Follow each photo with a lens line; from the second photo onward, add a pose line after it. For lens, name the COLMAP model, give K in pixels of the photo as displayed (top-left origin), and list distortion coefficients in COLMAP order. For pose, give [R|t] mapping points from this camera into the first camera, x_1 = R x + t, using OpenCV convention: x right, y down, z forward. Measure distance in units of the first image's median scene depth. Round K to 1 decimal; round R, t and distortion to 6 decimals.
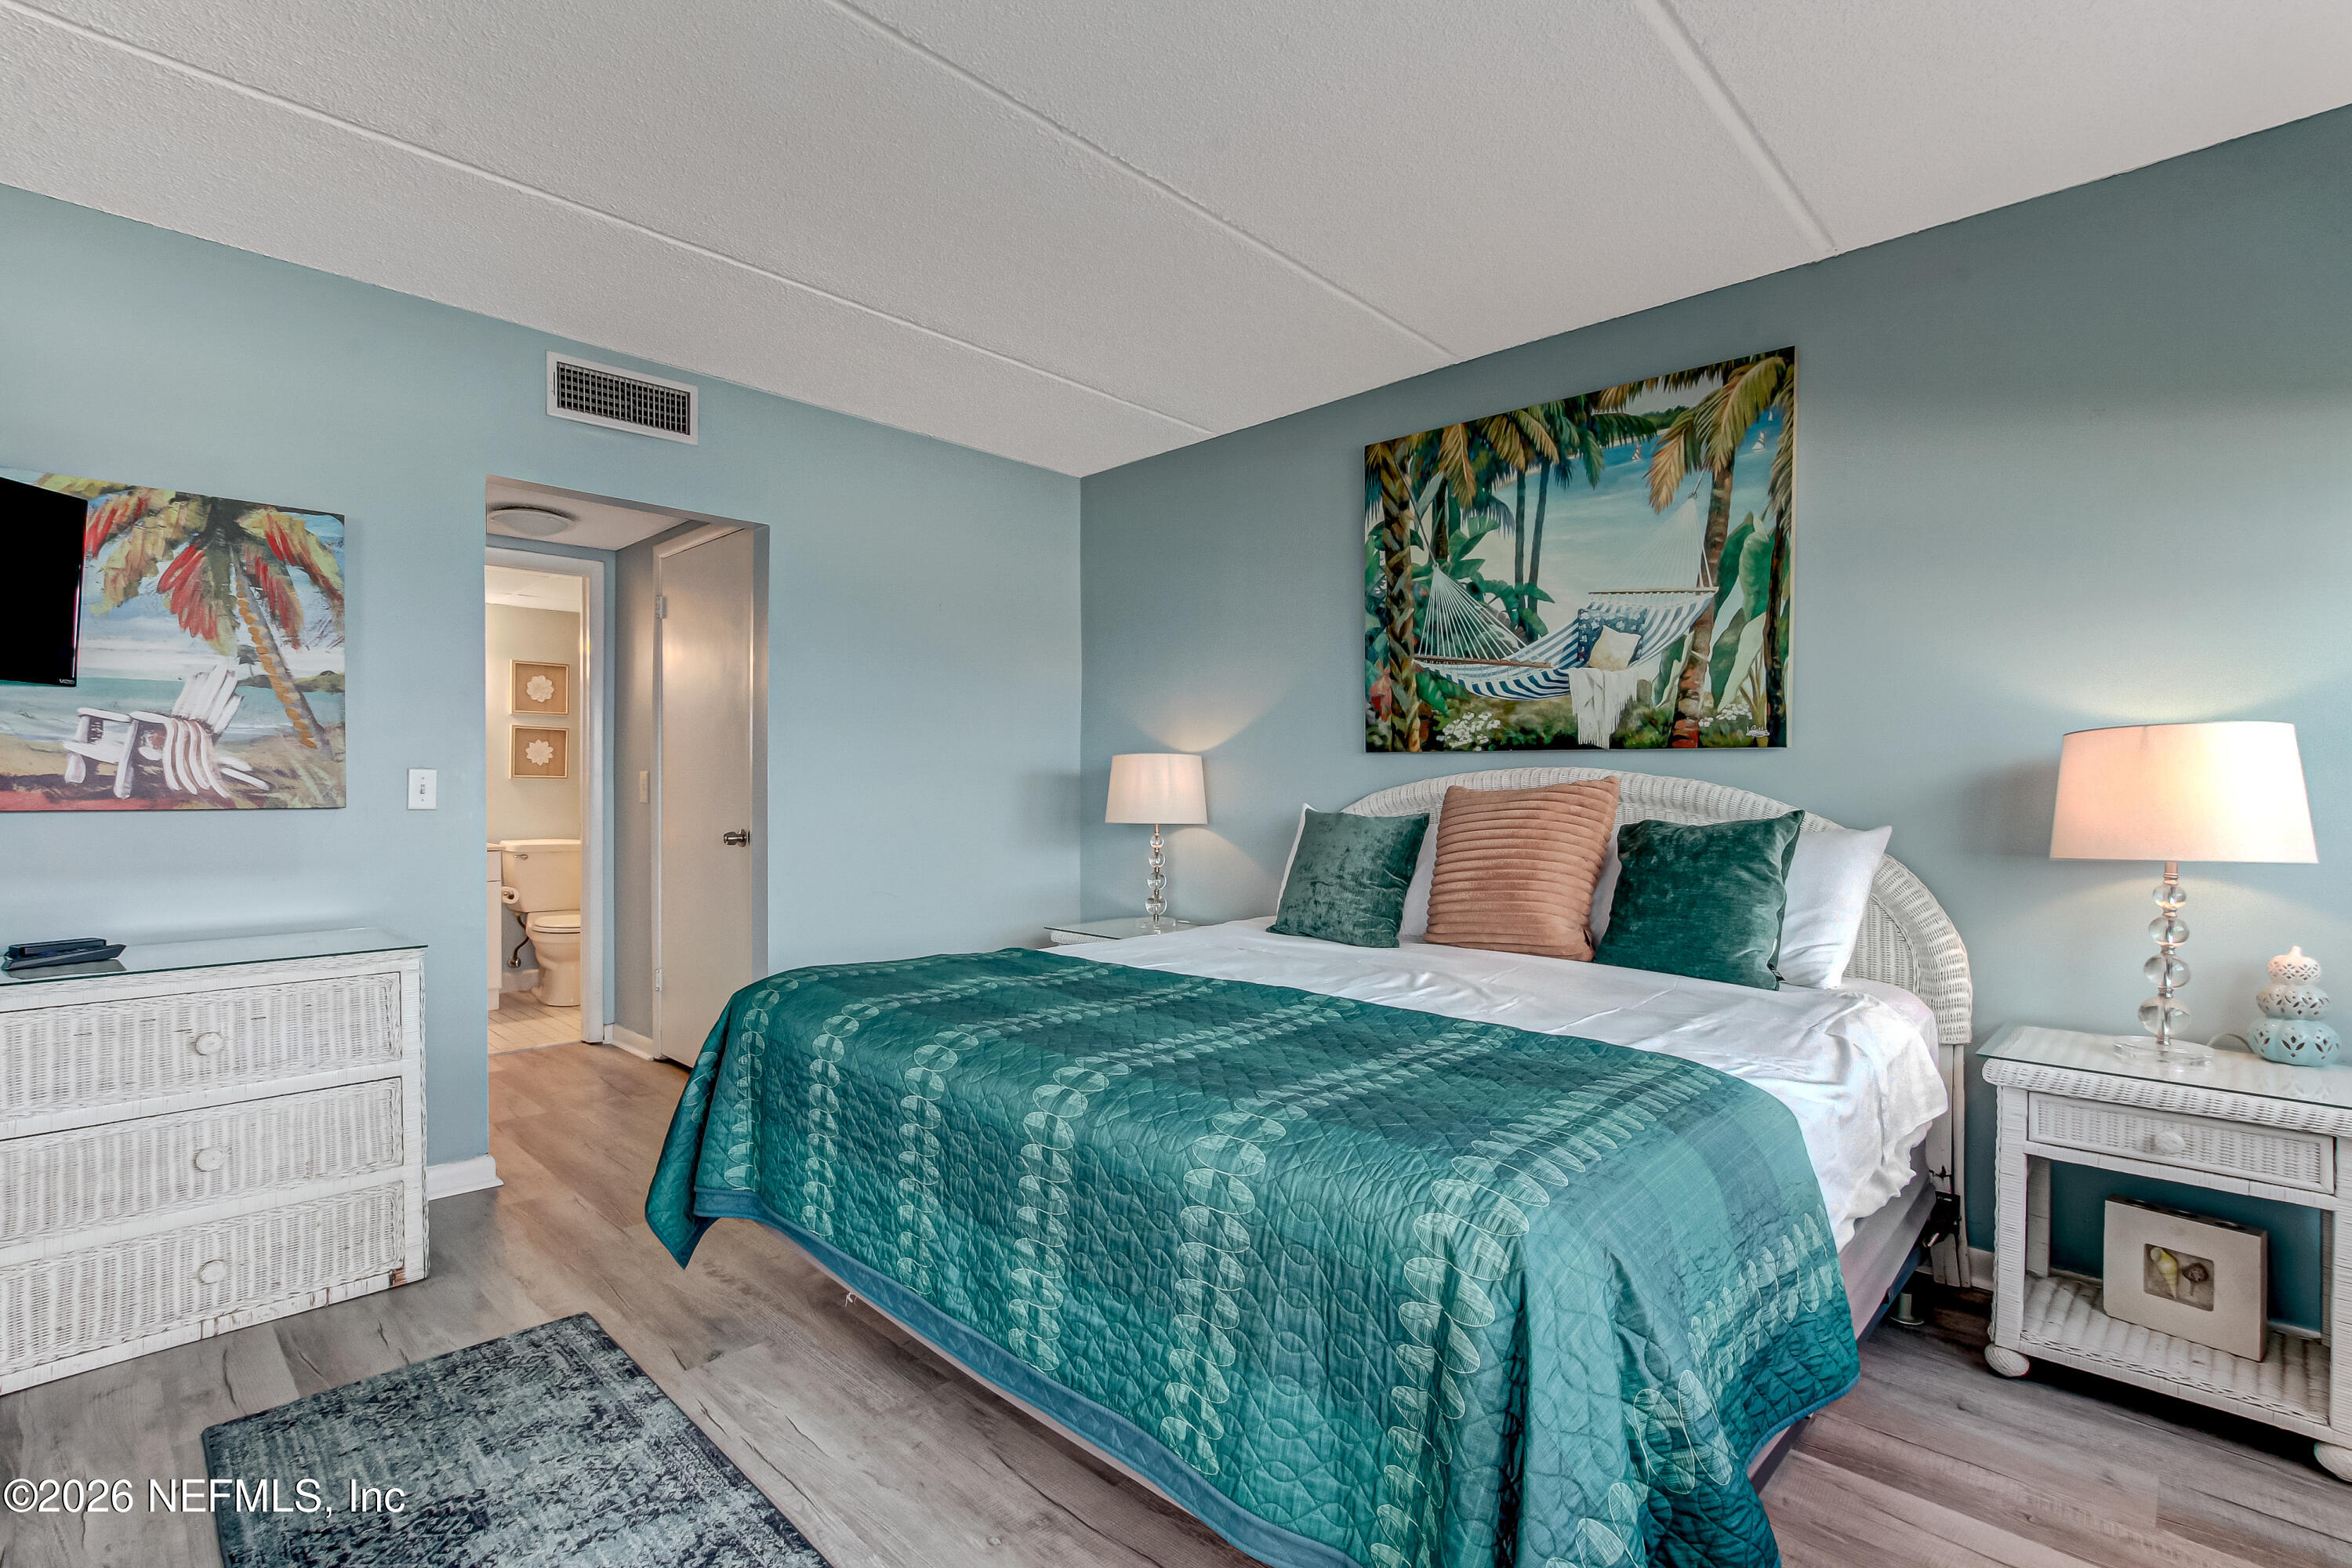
lens RADIAL K [[1094.7, 0, 1147.7], [0, 1094.7, 785.8], [0, 0, 1]] dist [-0.011753, -0.000009]
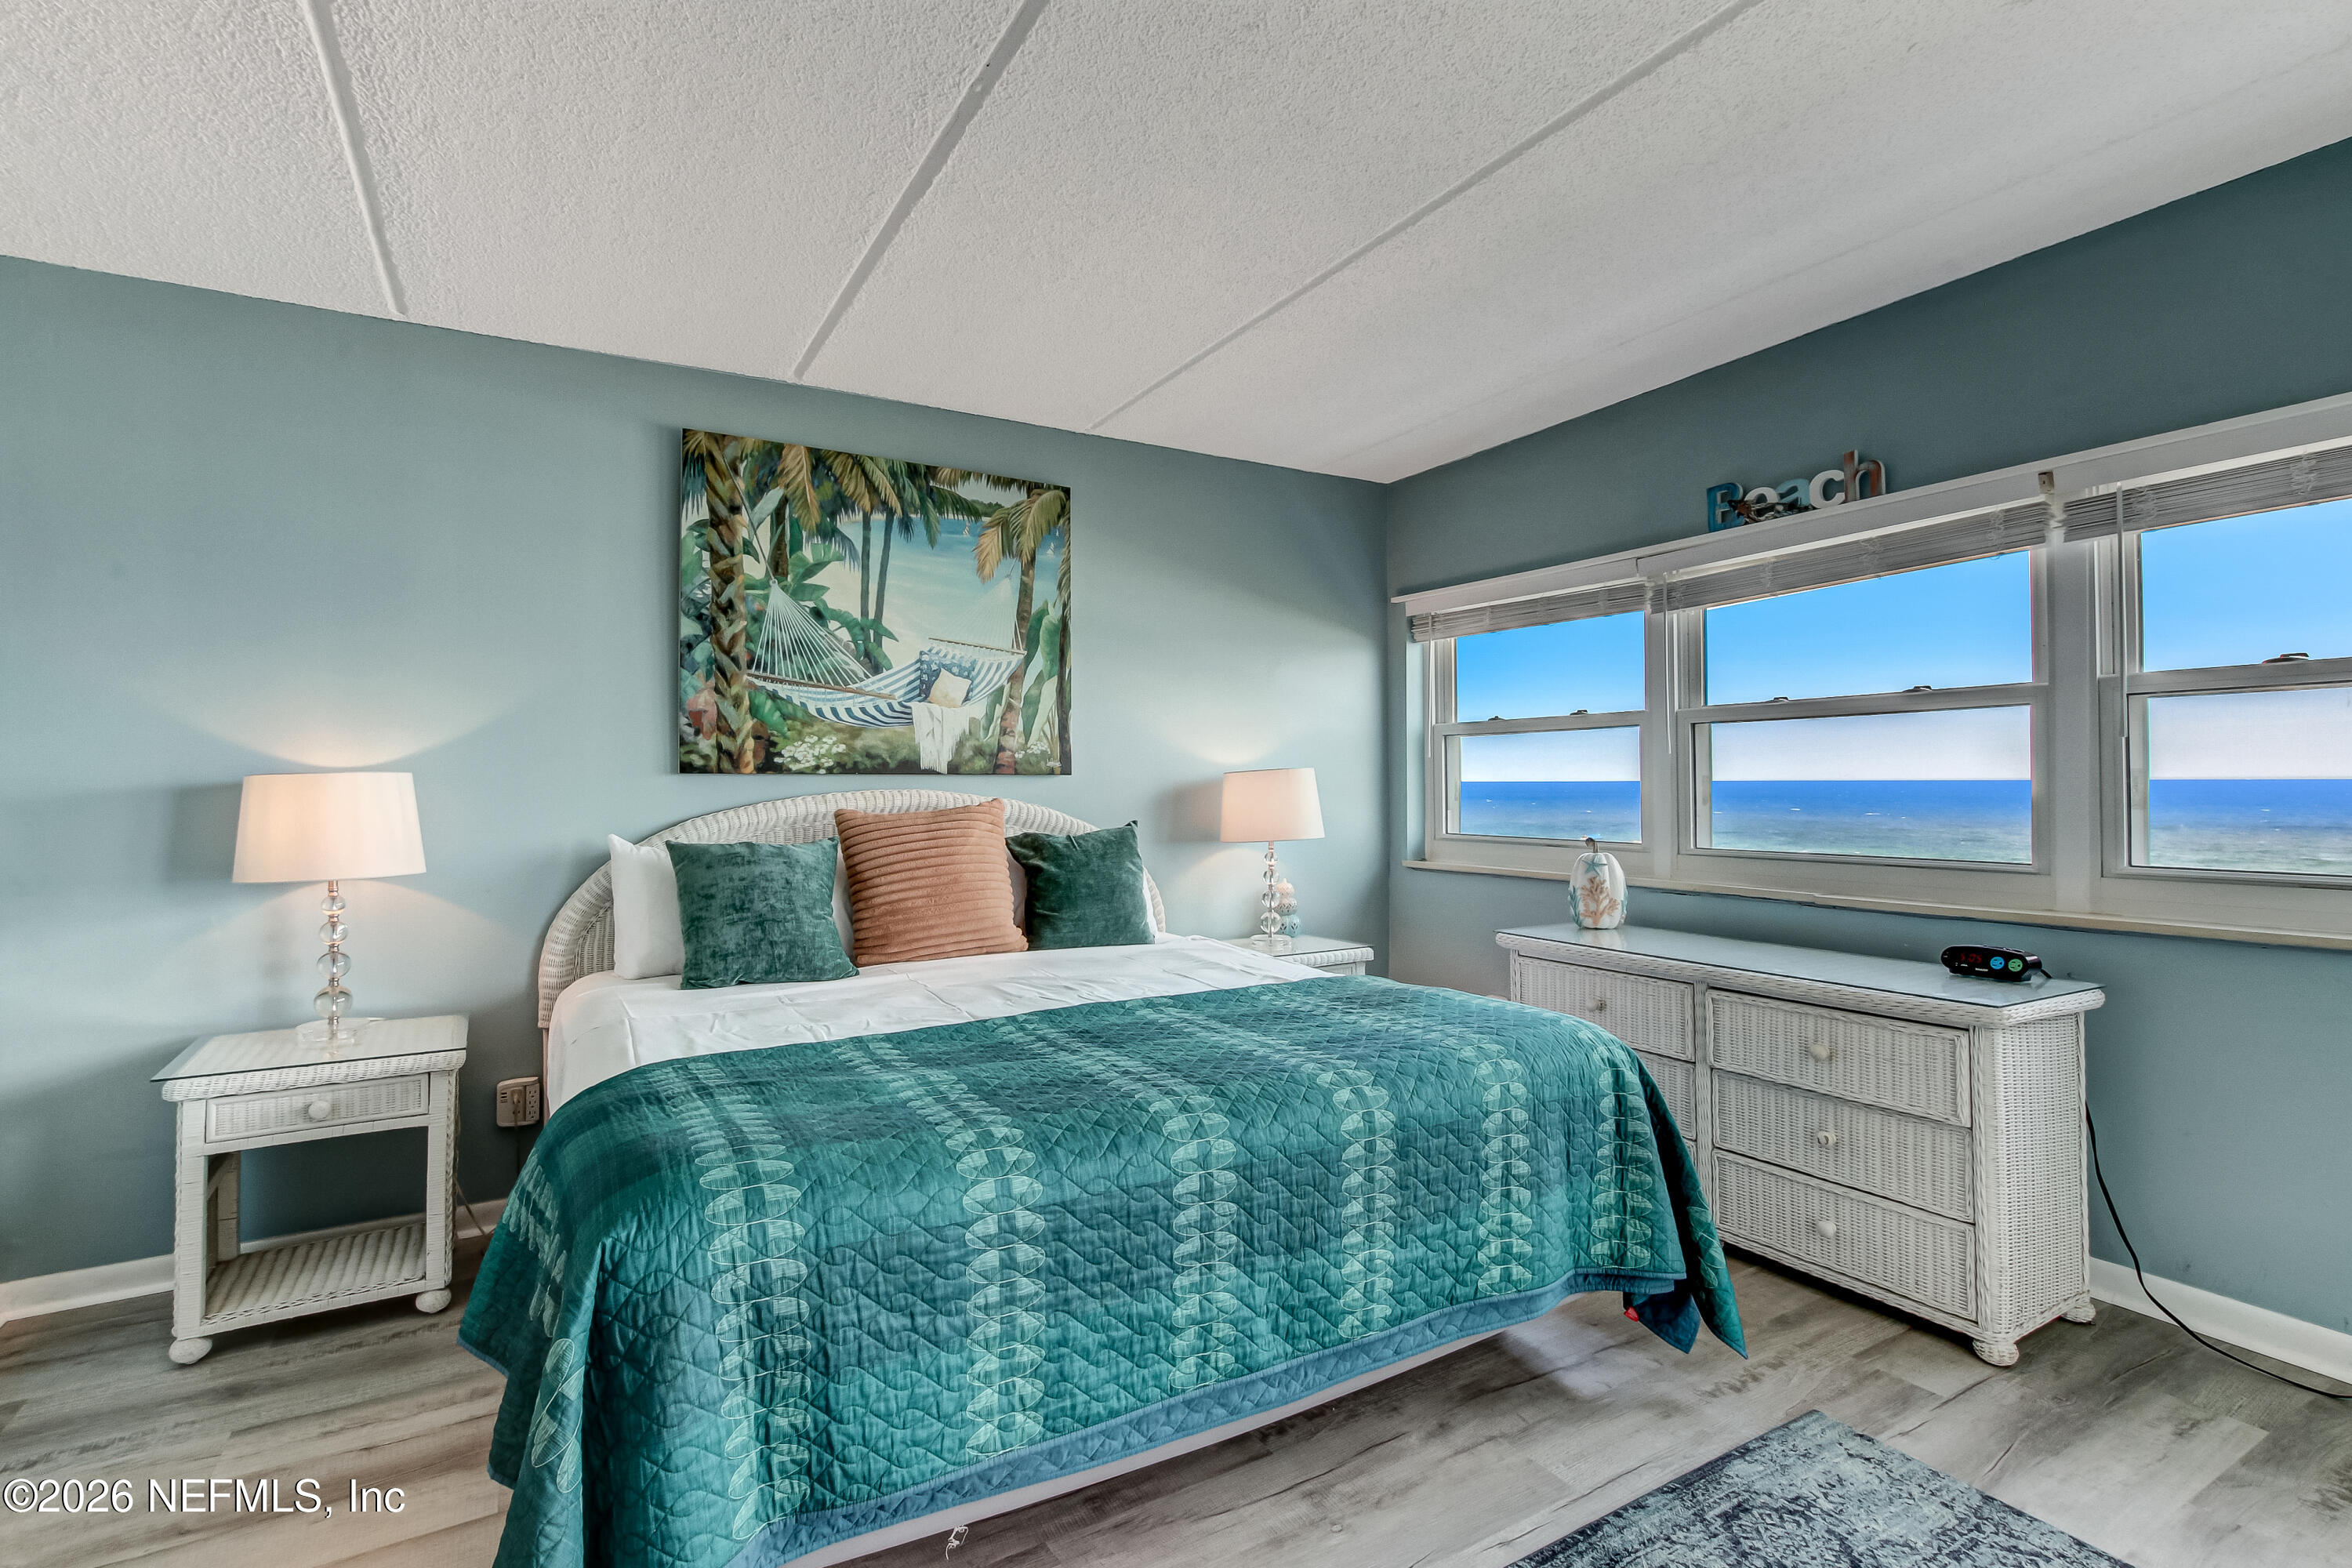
lens RADIAL K [[1105.2, 0, 1169.2], [0, 1105.2, 761.0], [0, 0, 1]] dist [-0.004420, 0.000225]
pose [[0.258890, 0.008944, 0.965865, -0.634308], [0.008726, 0.999895, -0.011599, -0.030379], [-0.965867, 0.011431, 0.258785, 0.440402]]
